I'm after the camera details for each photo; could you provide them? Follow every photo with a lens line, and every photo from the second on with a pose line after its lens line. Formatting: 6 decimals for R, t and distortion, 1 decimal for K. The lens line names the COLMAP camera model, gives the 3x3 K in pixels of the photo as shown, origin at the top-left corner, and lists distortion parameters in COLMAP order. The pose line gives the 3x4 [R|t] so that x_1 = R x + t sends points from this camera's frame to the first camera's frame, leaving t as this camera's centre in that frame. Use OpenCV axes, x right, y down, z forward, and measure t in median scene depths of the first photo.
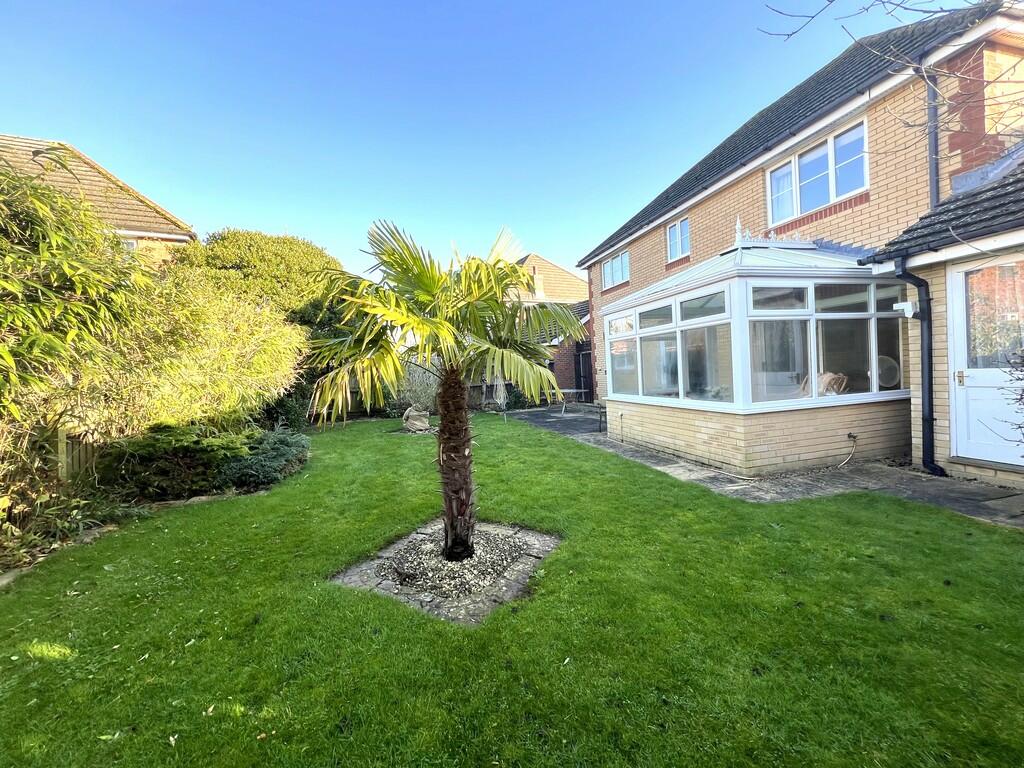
lens RADIAL K [[408.2, 0, 507.4], [0, 408.2, 380.6], [0, 0, 1]] dist [0.000705, 0.000227]
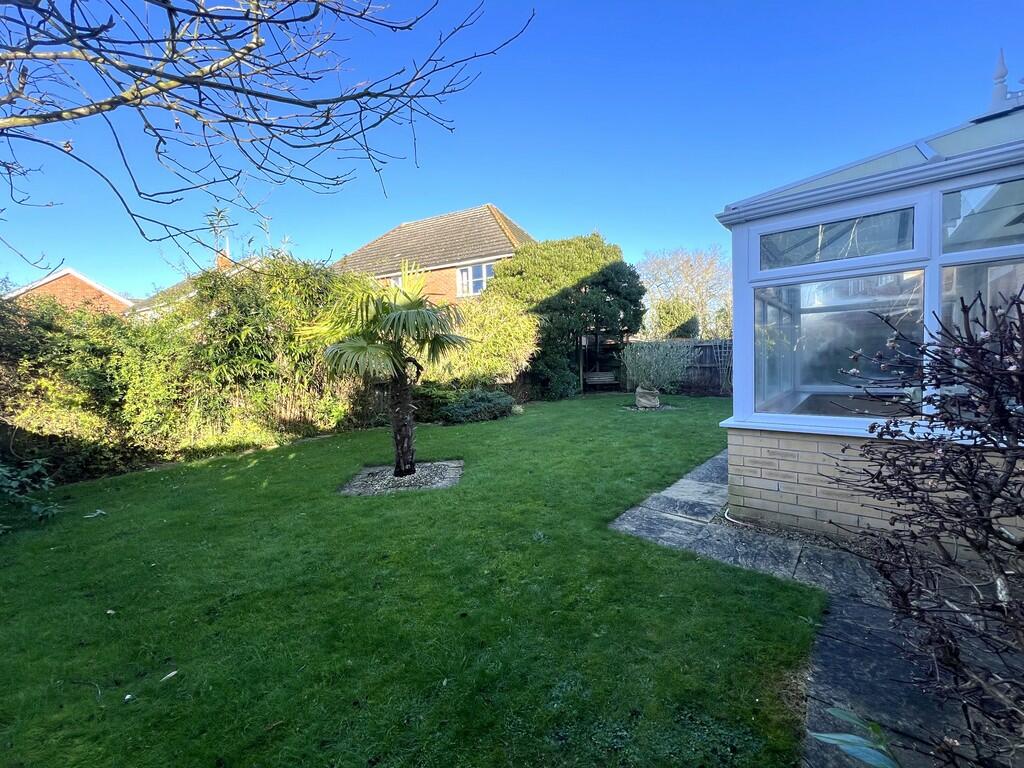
lens RADIAL K [[408.2, 0, 507.4], [0, 408.2, 380.6], [0, 0, 1]] dist [0.000705, 0.000227]
pose [[0.573013, 0.076439, -0.815974, 0.965710], [-0.019440, 0.996628, 0.079711, -0.045975], [0.819316, -0.029813, 0.572567, 0.311873]]
